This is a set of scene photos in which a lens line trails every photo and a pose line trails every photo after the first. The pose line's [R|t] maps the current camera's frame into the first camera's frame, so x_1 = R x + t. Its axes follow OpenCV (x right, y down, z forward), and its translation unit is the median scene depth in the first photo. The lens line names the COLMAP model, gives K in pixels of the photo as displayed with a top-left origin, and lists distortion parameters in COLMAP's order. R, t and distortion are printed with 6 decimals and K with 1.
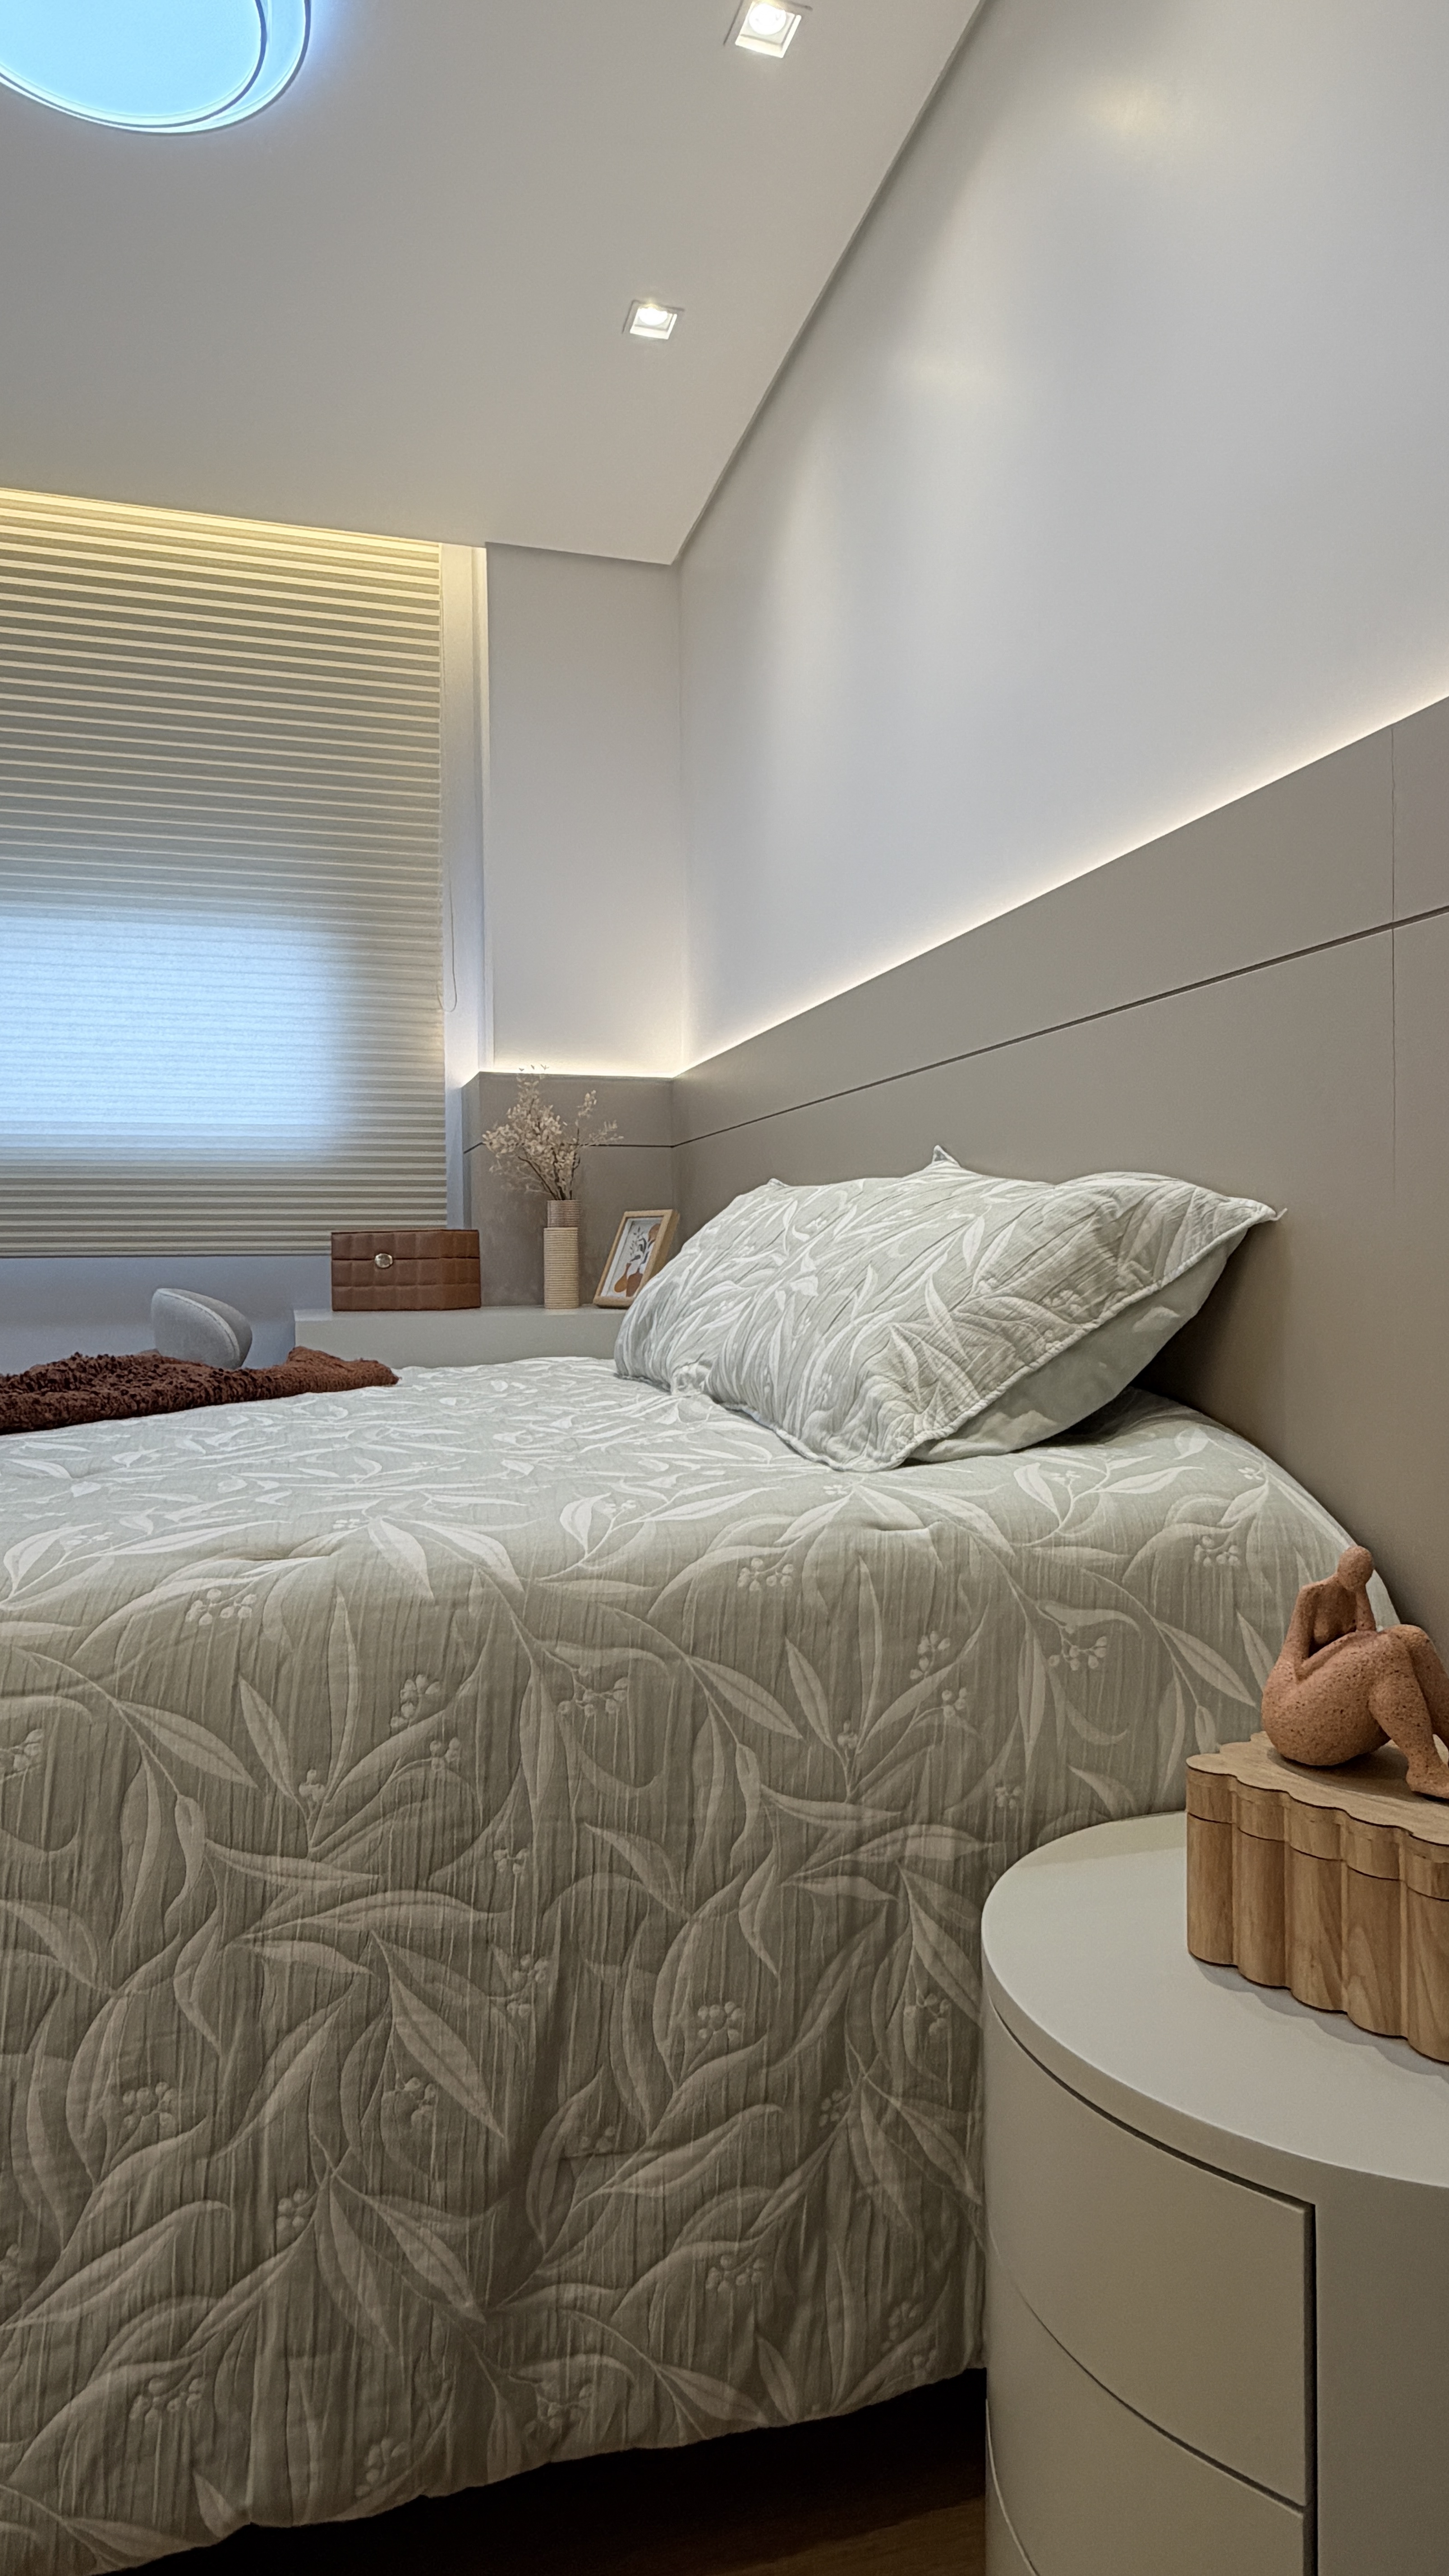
lens RADIAL K [[1574.9, 0, 748.3], [0, 1574.9, 1278.6], [0, 0, 1]] dist [-0.000851, 0.003673]
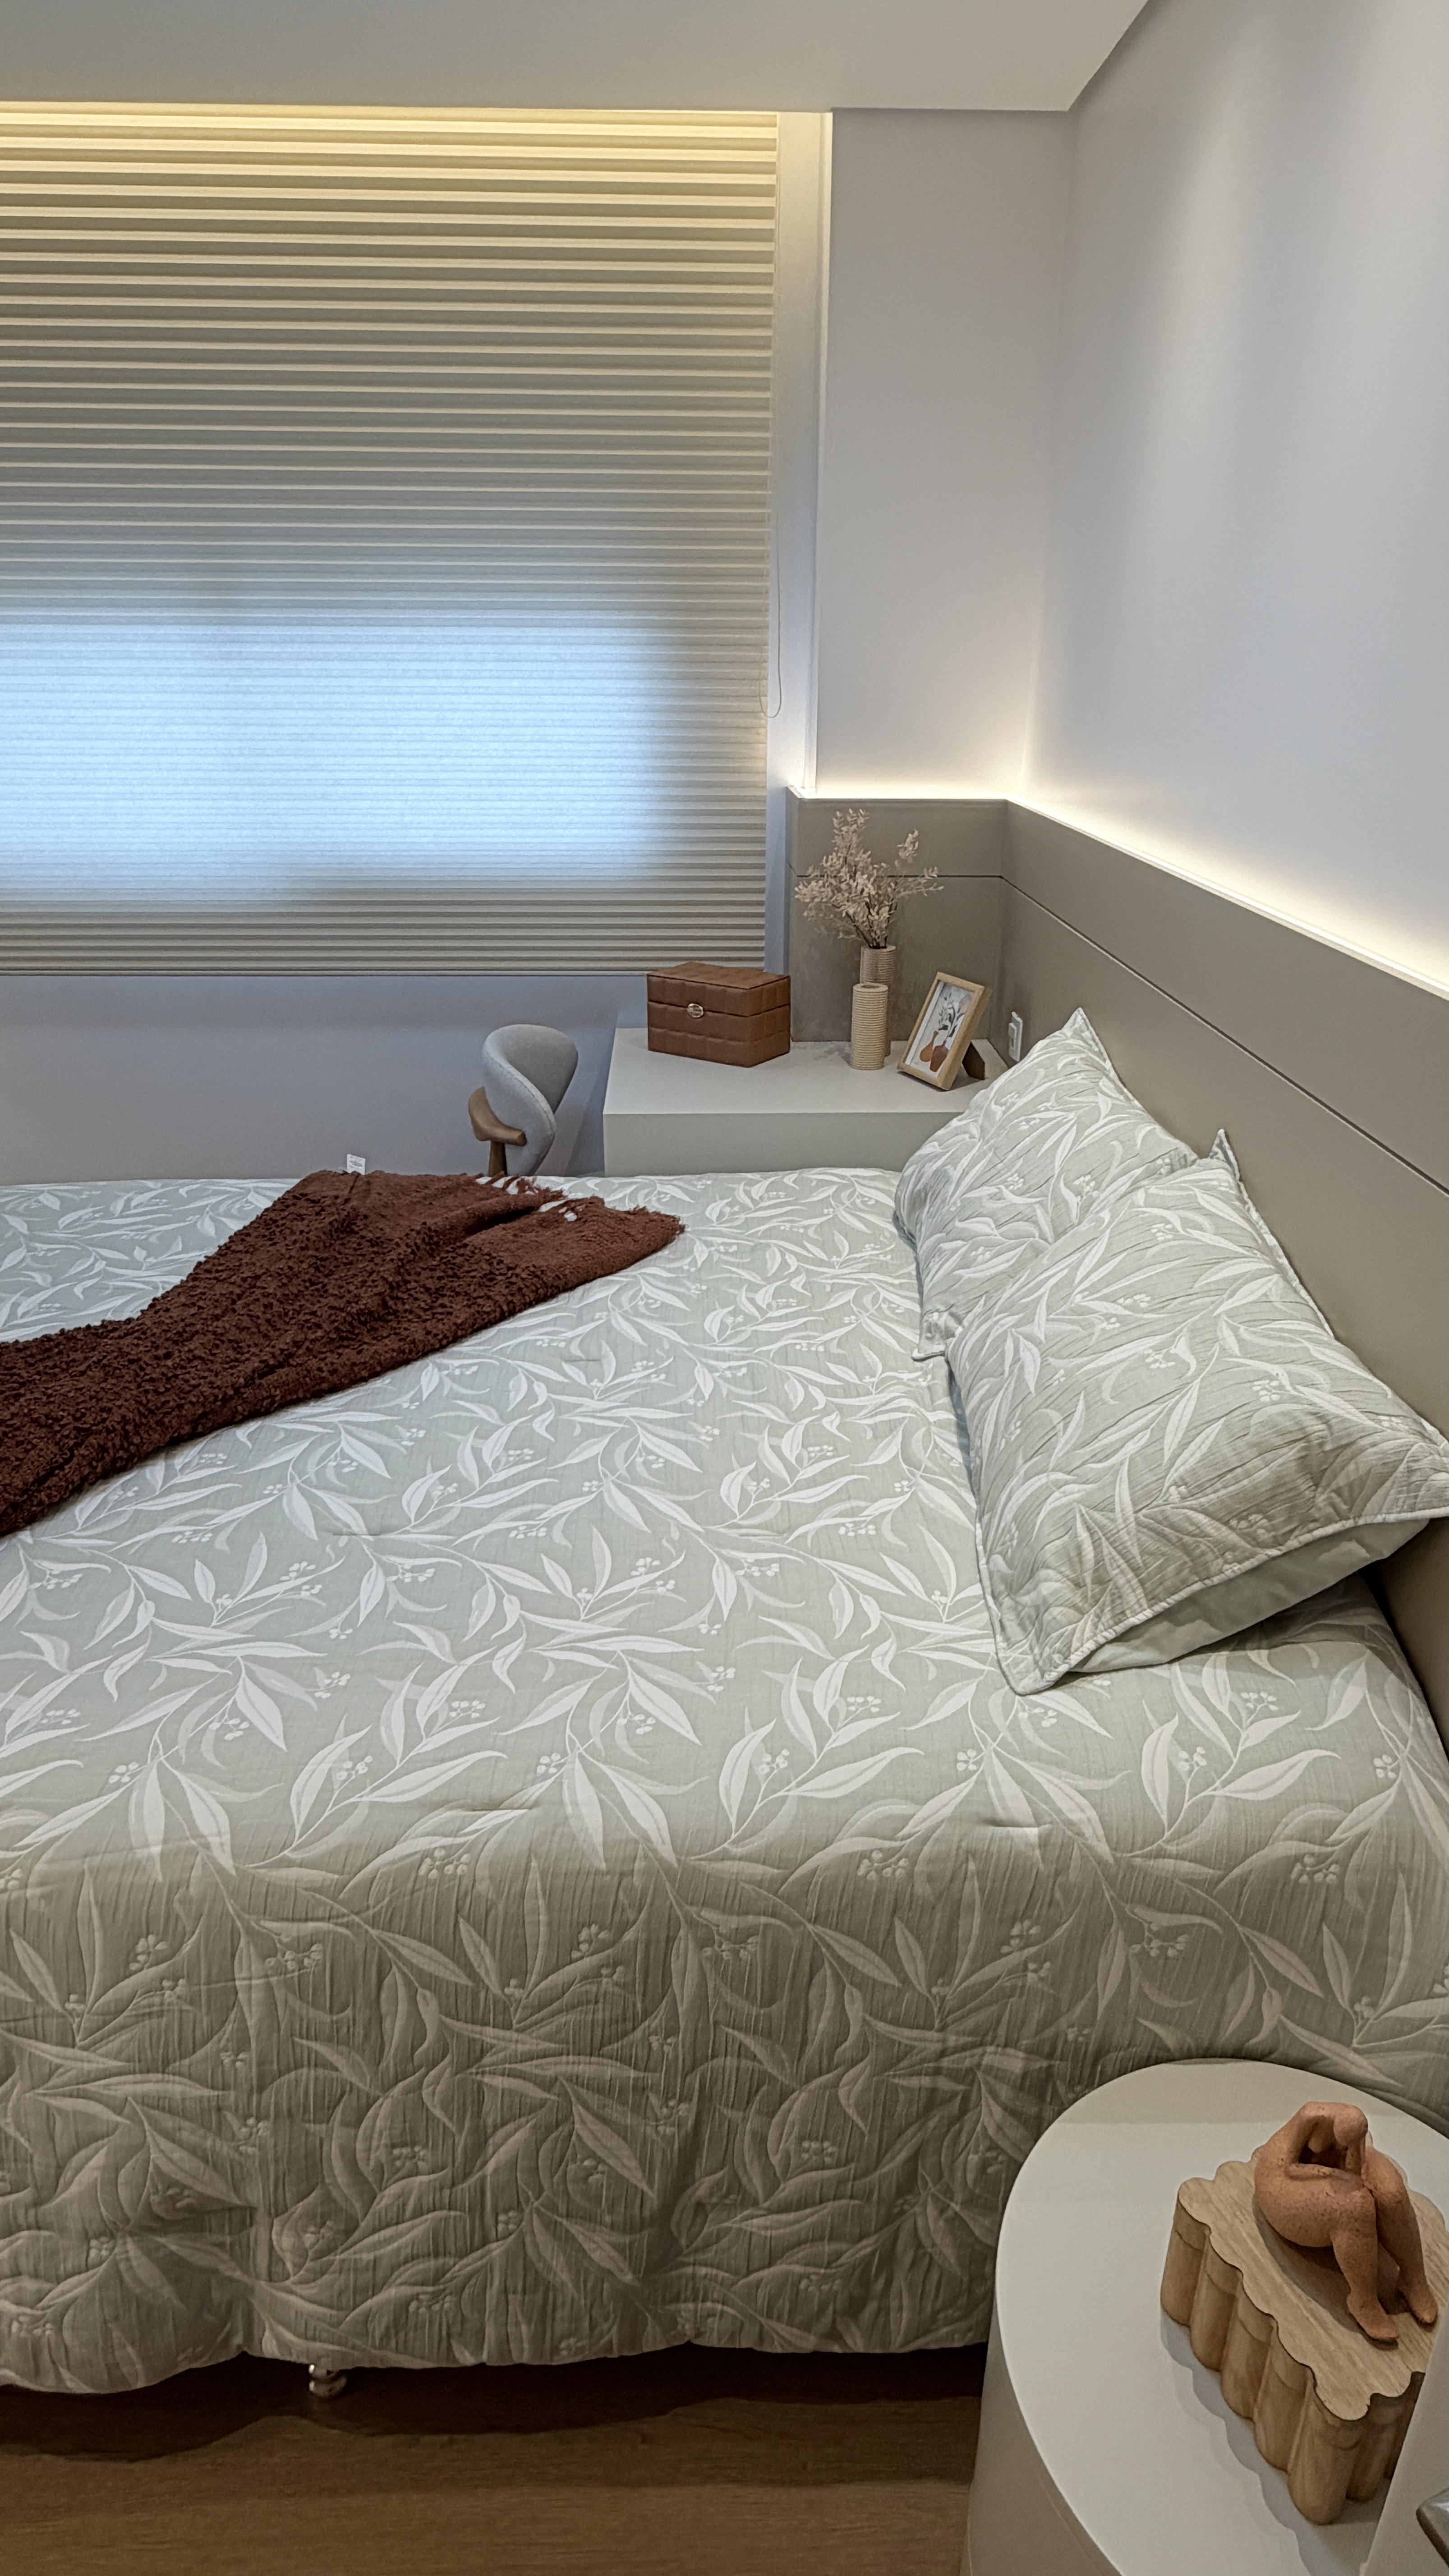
lens RADIAL K [[1574.9, 0, 701.3], [0, 1574.9, 1327.4], [0, 0, 1]] dist [-0.000851, 0.003673]
pose [[0.962612, 0.122604, -0.241550, 0.115300], [-0.012774, 0.911262, 0.411628, -0.662804], [0.270582, -0.393153, 0.878758, 0.085123]]
